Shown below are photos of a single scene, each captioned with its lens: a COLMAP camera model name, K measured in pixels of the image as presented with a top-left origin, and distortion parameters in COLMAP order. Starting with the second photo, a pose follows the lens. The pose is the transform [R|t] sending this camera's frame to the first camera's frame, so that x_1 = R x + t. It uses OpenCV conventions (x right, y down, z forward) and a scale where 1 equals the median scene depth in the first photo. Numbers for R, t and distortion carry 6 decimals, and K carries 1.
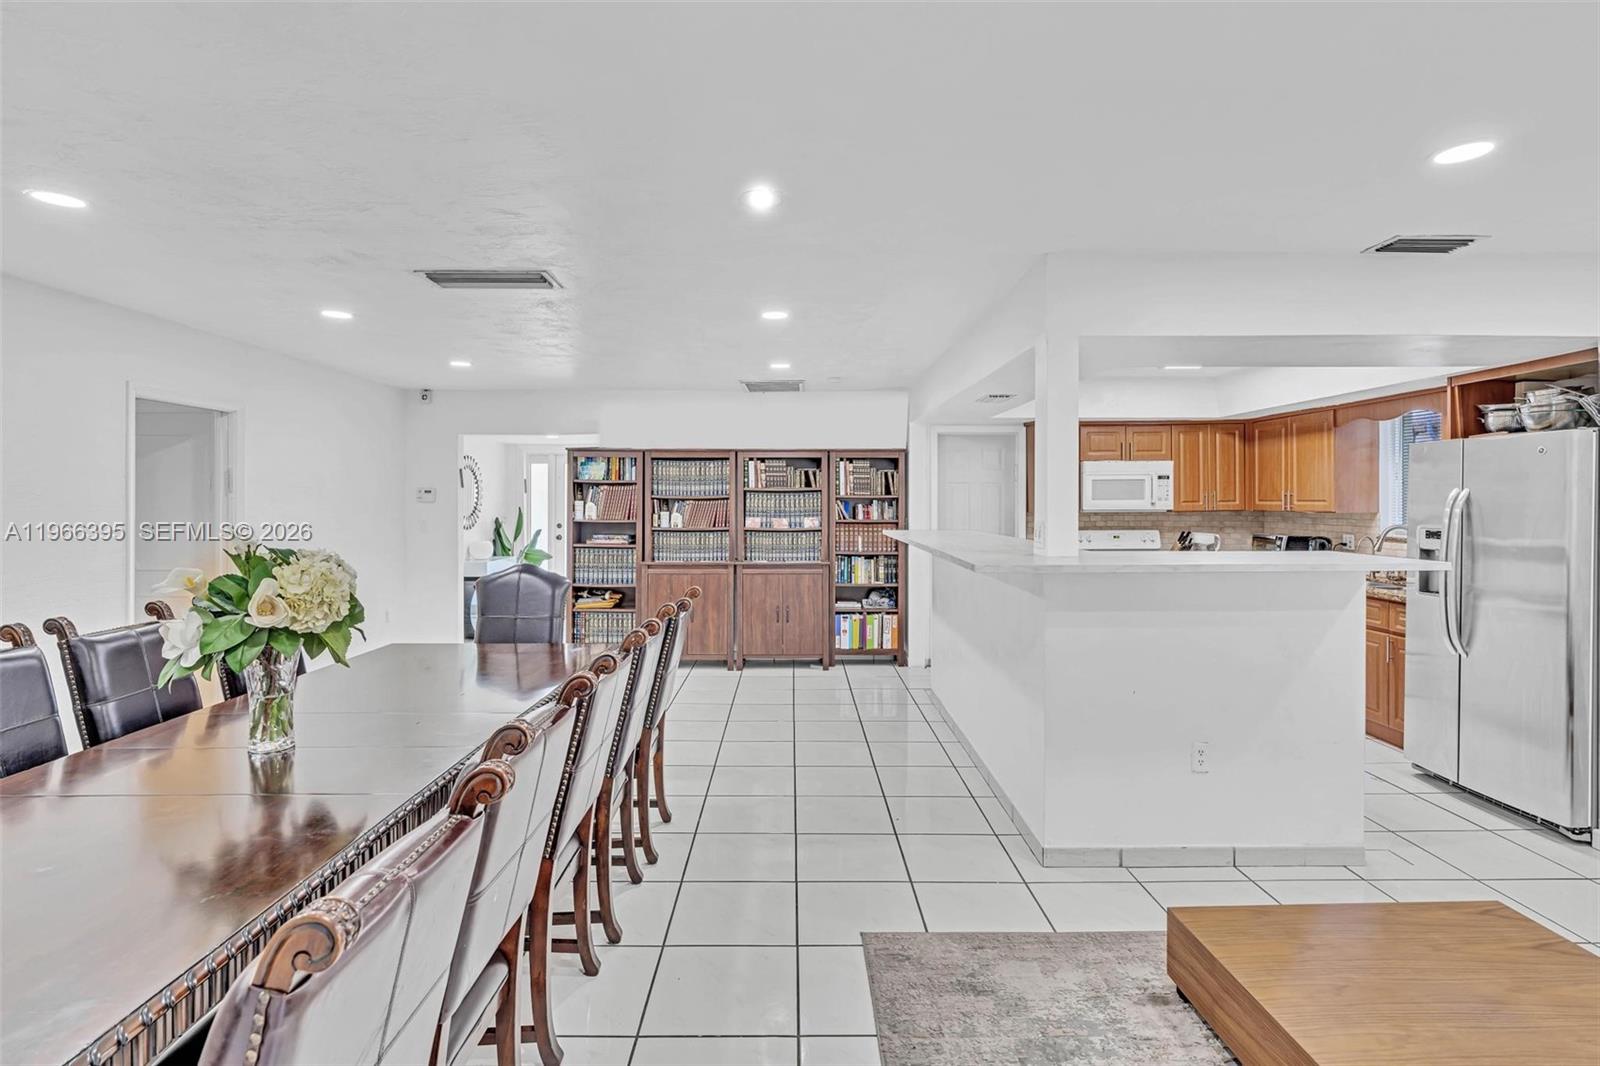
lens RADIAL K [[803.1, 0, 805.1], [0, 803.1, 499.4], [0, 0, 1]] dist [-0.000785, 0.000787]
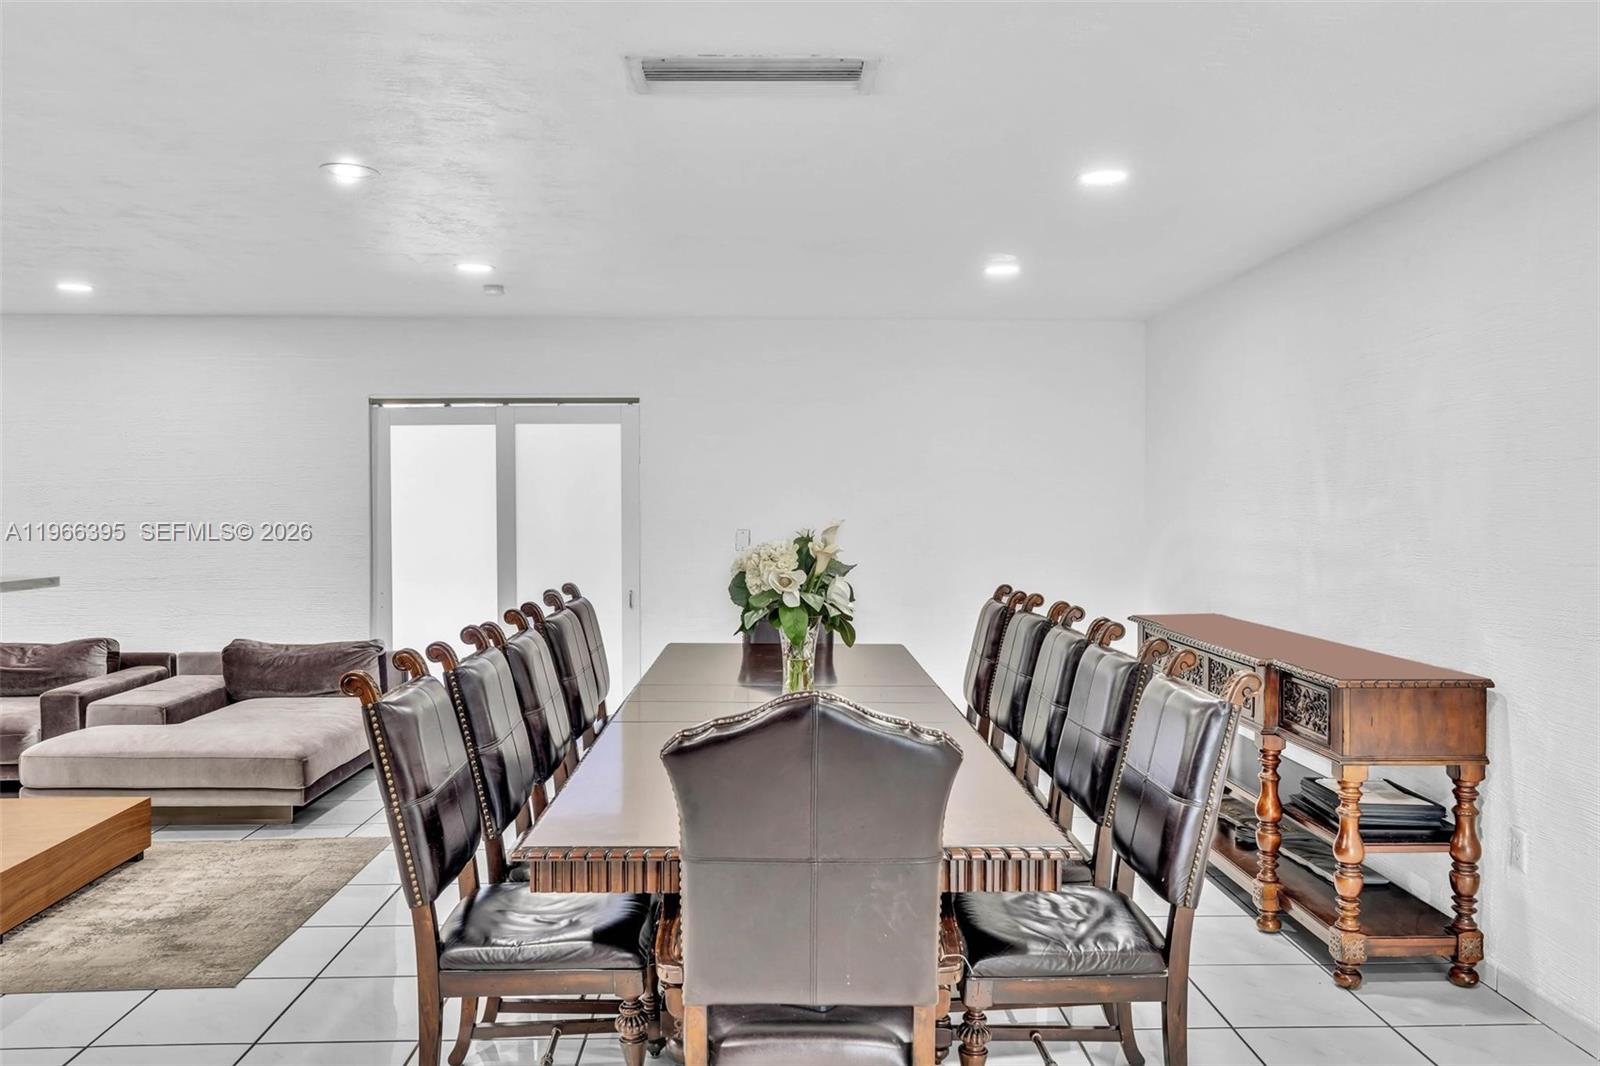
lens RADIAL K [[1225.8, 0, 811.4], [0, 1225.8, 528.3], [0, 0, 1]] dist [0.006041, 0.005276]
pose [[-0.999899, -0.002572, -0.013966, -0.221644], [-0.002944, 0.999640, 0.026659, -0.001655], [0.013893, 0.026697, -0.999547, 0.952802]]
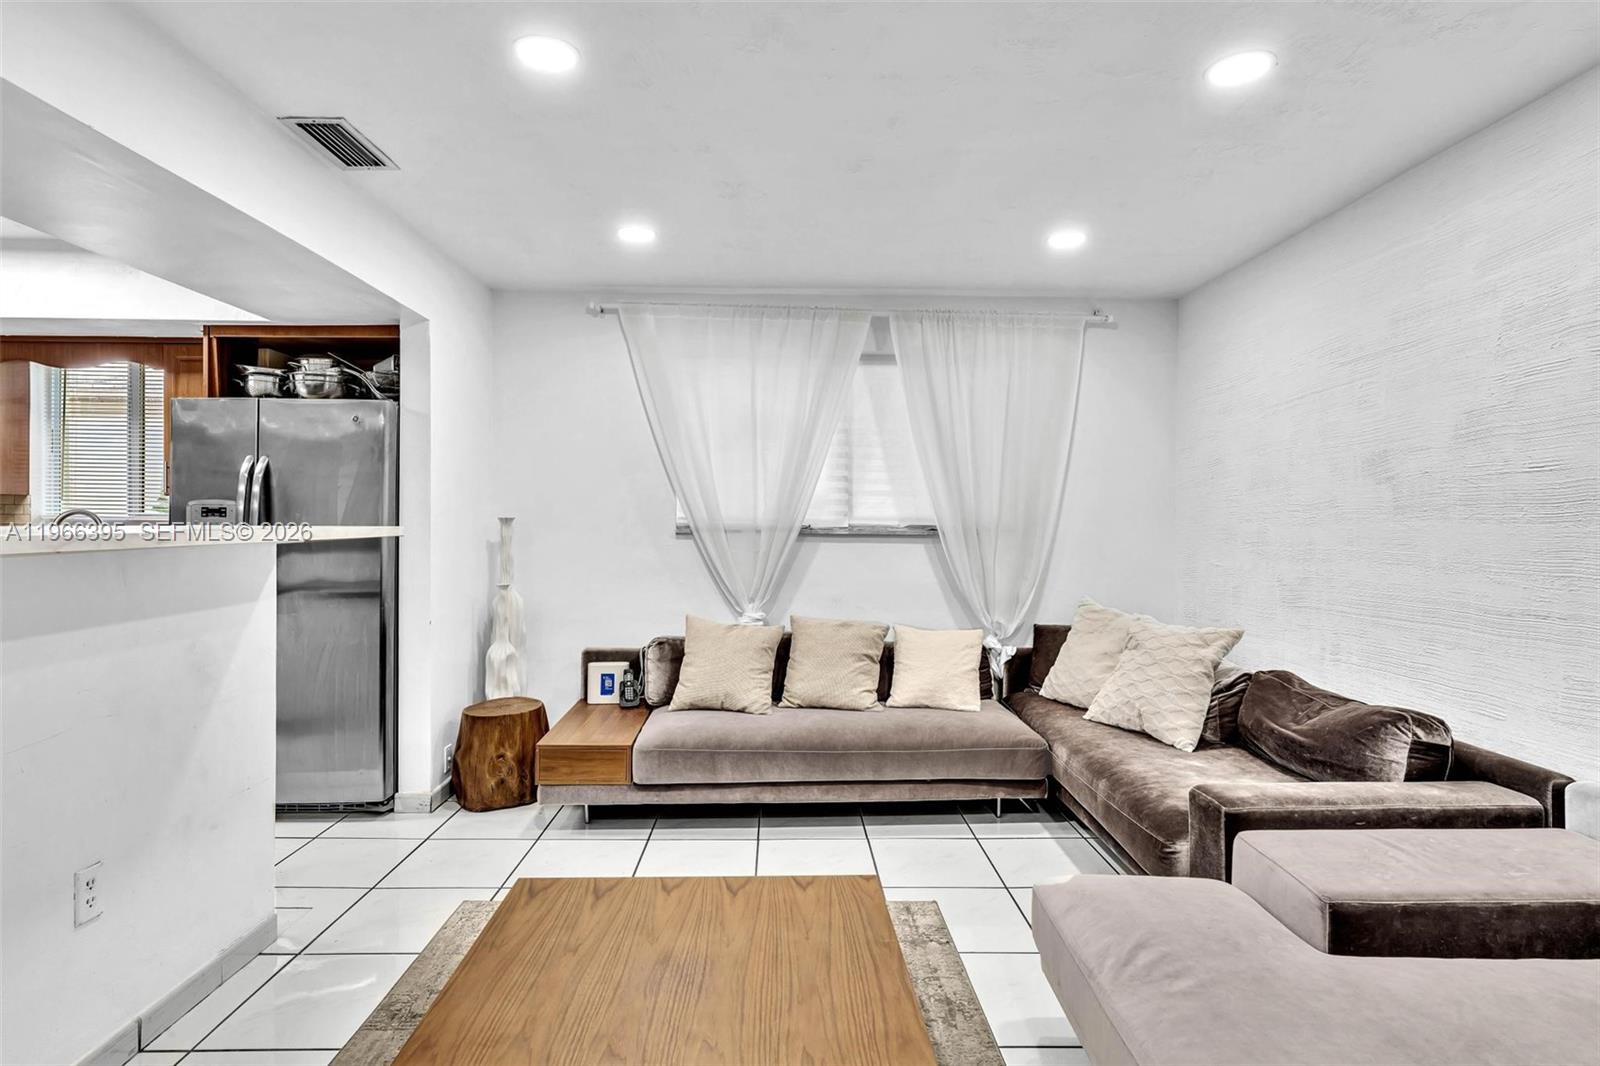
lens RADIAL K [[830.7, 0, 799.7], [0, 830.7, 525.0], [0, 0, 1]] dist [-0.002785, 0.000387]
pose [[-0.000922, -0.005564, 0.999984, -0.036707], [-0.005216, 0.999971, 0.005559, 0.030119], [-0.999986, -0.005211, -0.000951, 0.248169]]
